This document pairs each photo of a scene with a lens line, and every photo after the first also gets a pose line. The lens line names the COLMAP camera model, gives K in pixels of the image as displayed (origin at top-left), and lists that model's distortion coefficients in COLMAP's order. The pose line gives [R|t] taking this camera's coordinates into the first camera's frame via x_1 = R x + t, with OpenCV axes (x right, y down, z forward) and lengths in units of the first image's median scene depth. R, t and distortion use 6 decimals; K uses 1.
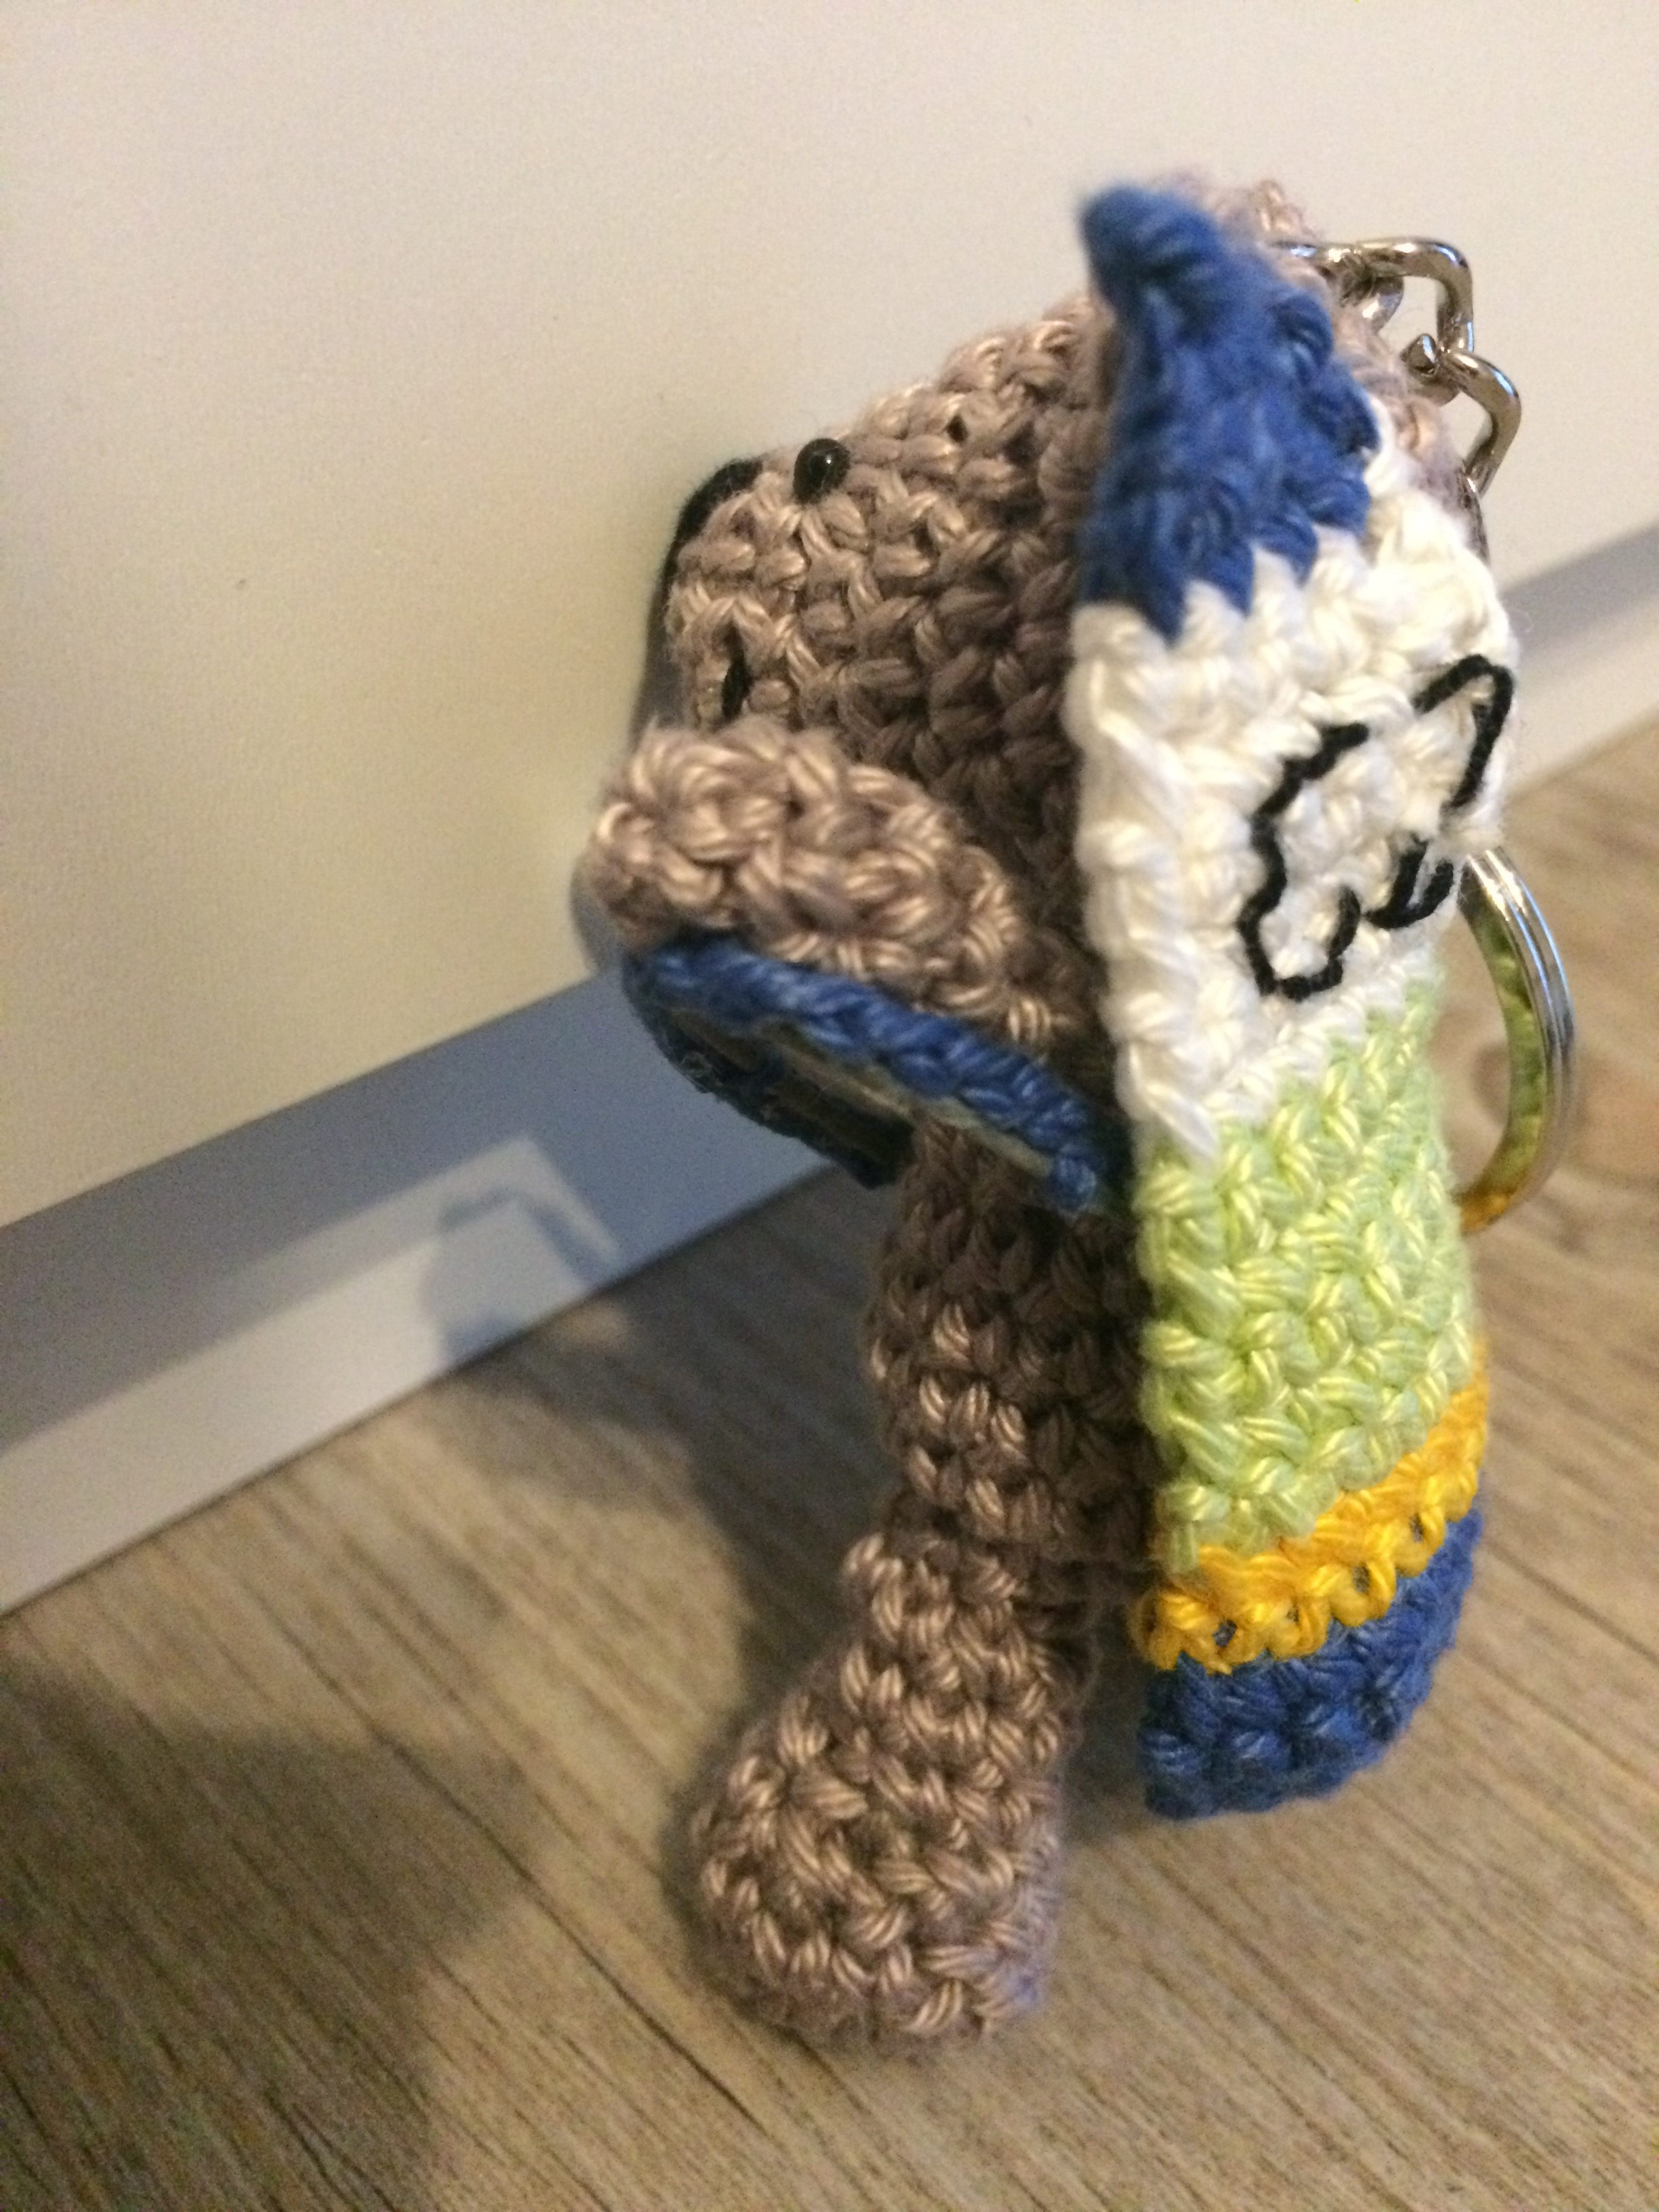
lens RADIAL K [[2028.1, 0, 852.2], [0, 2028.1, 1118.8], [0, 0, 1]] dist [-0.016806, 0.000000]
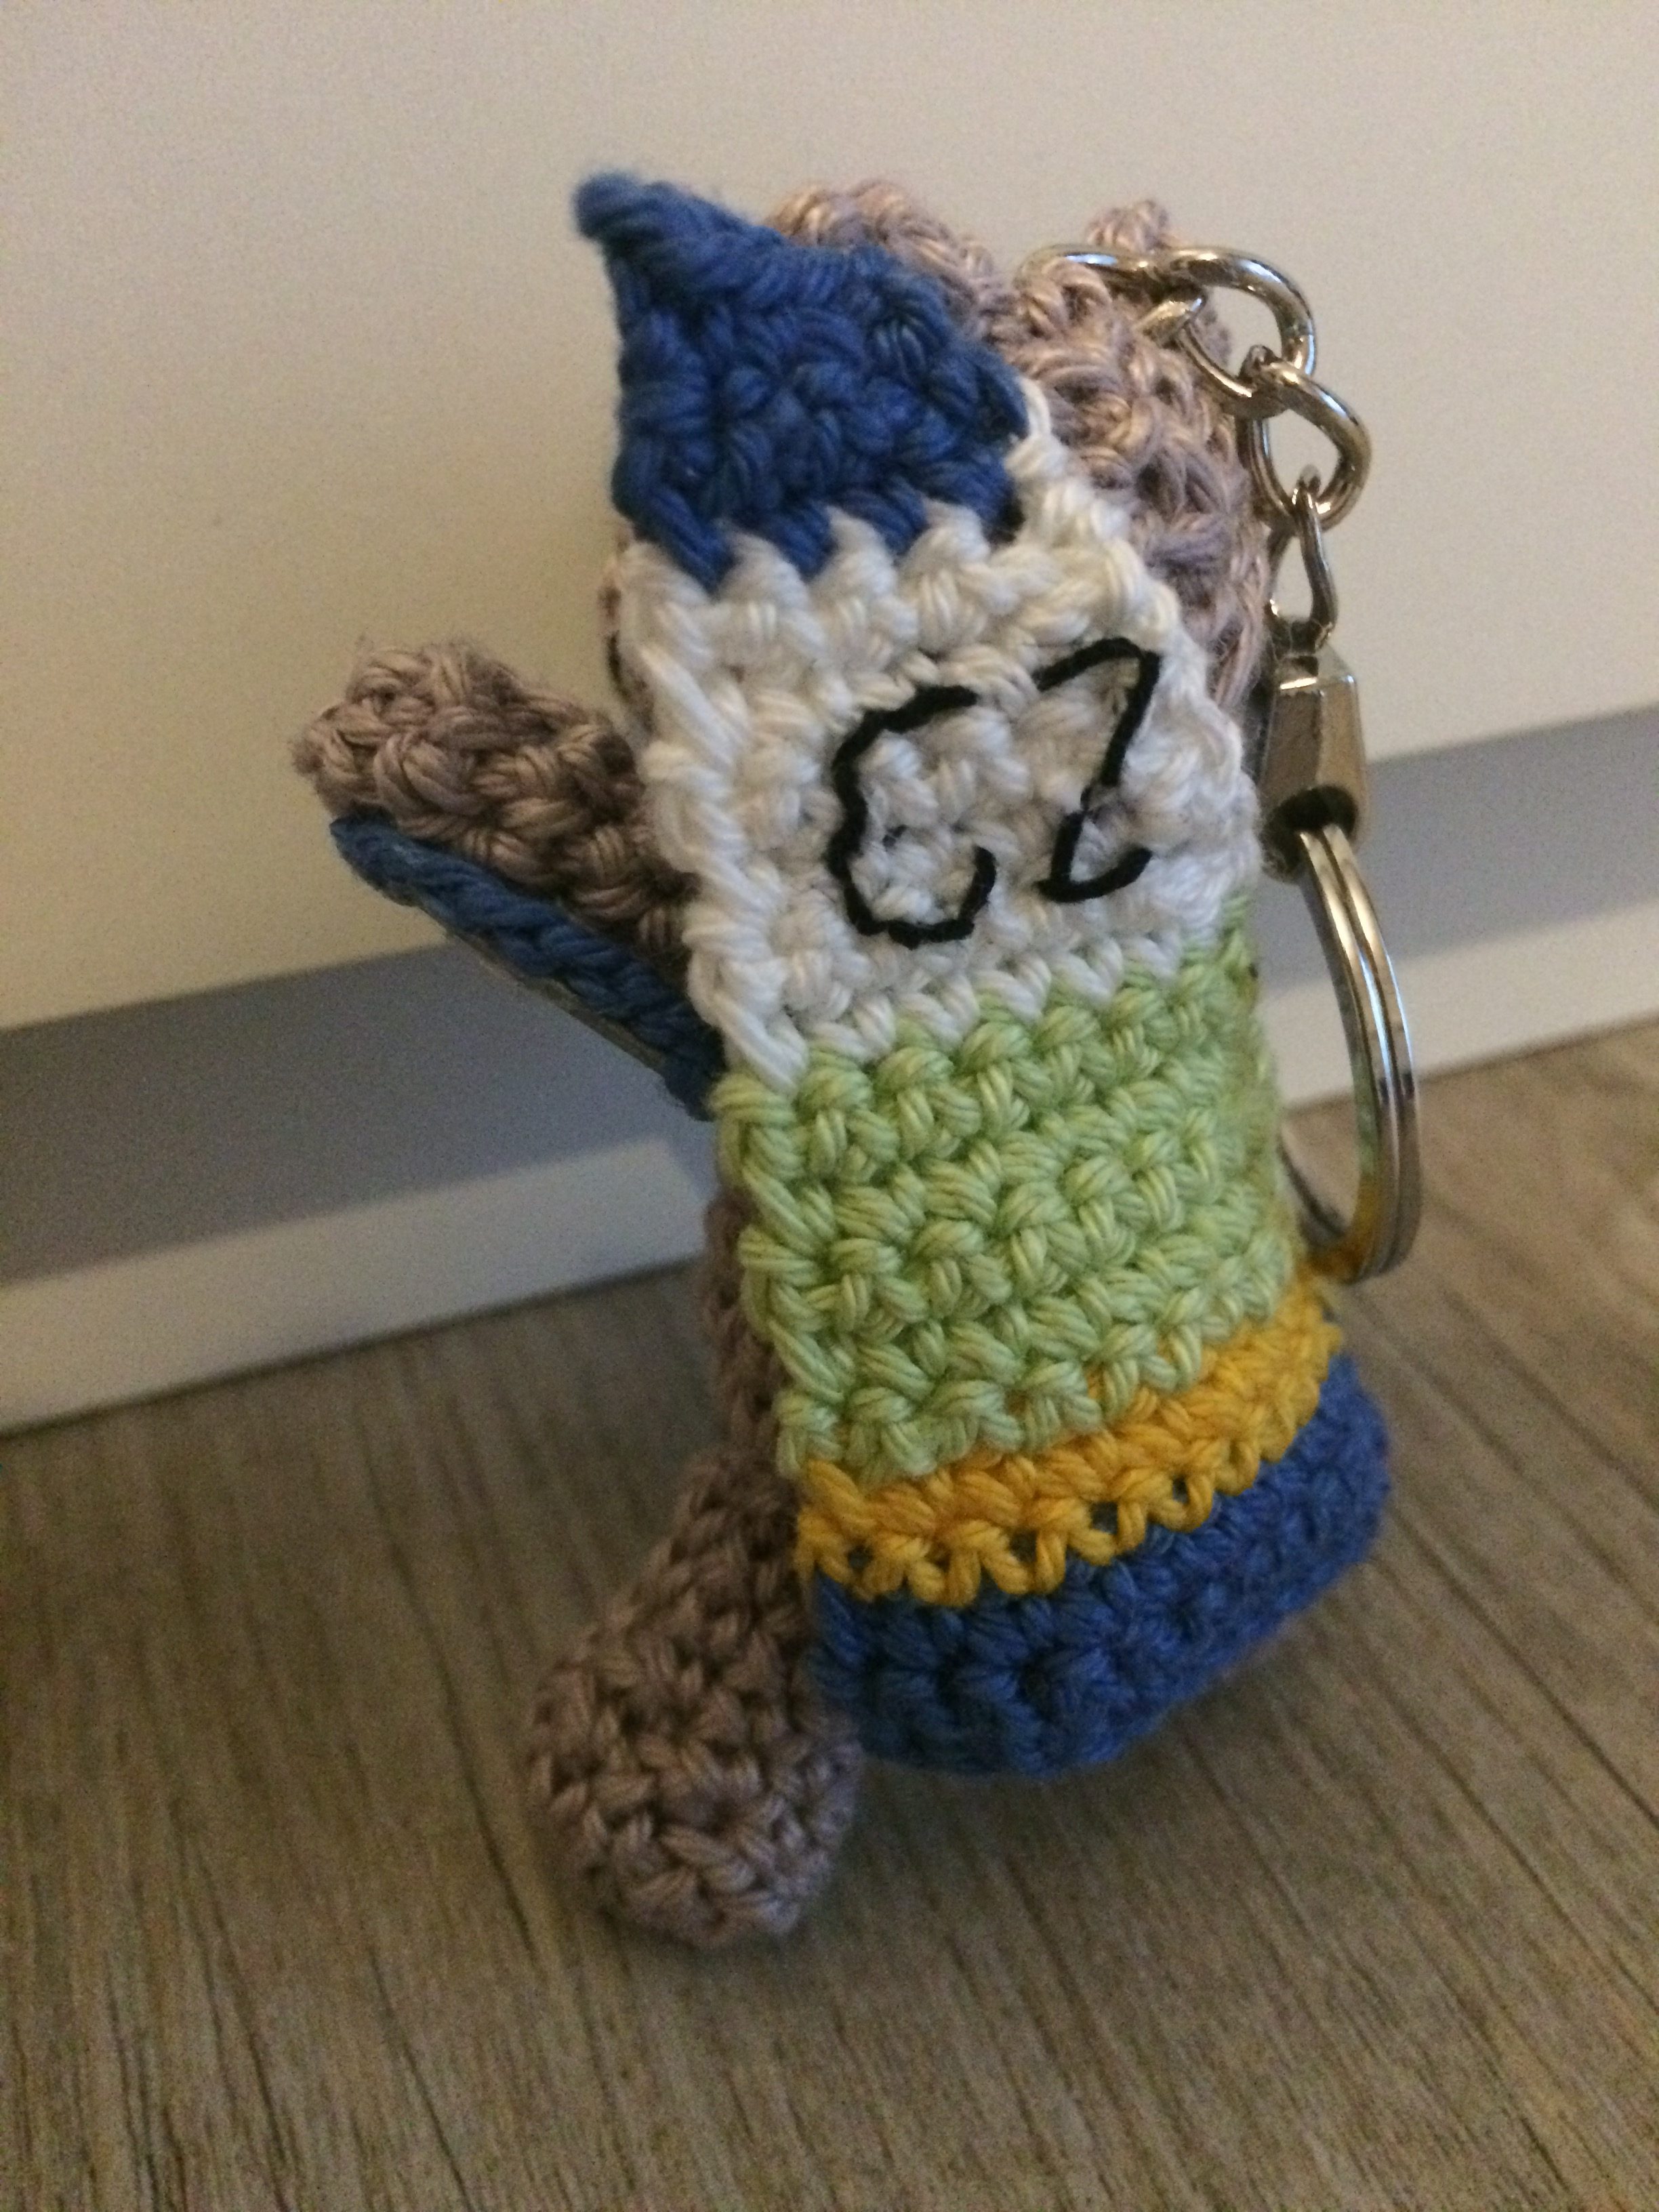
lens RADIAL K [[2028.1, 0, 843.6], [0, 2028.1, 1111.0], [0, 0, 1]] dist [-0.016806, 0.000000]
pose [[0.920829, 0.152943, -0.358723, 0.582889], [-0.171037, 0.985080, -0.019052, 0.053021], [0.350457, 0.078898, 0.933250, -0.000176]]
